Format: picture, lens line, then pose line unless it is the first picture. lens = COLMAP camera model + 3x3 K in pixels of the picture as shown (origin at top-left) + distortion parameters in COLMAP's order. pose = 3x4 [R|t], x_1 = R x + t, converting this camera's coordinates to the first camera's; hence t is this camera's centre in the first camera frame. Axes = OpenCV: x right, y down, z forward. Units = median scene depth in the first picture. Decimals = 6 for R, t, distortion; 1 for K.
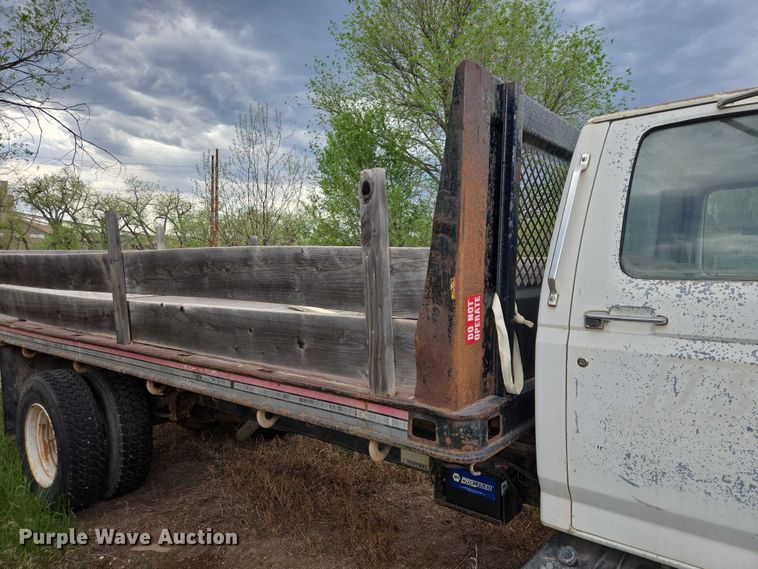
lens RADIAL K [[519.1, 0, 376.3], [0, 519.1, 287.8], [0, 0, 1]] dist [0.077325, -0.067619]
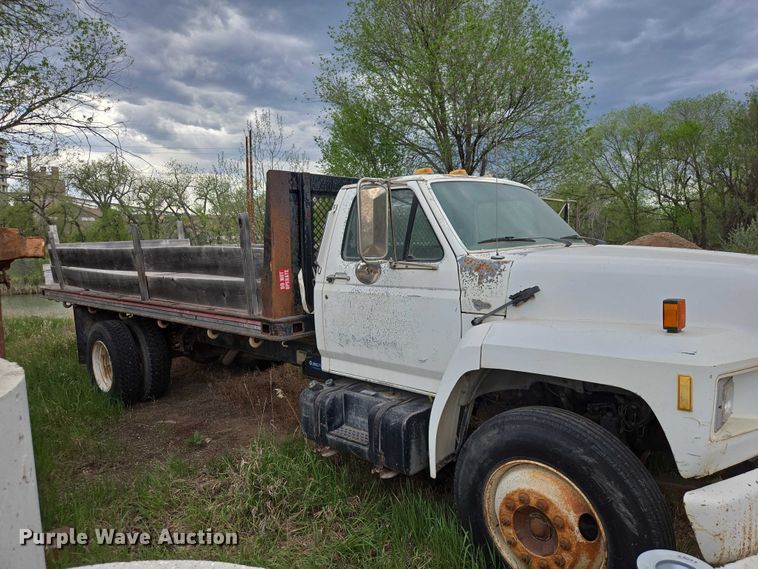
lens RADIAL K [[519.1, 0, 376.3], [0, 519.1, 287.8], [0, 0, 1]] dist [0.077325, -0.067619]
pose [[0.997064, -0.017720, -0.074497, 0.314108], [0.021402, 0.998574, 0.048917, -0.003230], [0.073524, -0.050367, 0.996021, -0.512614]]
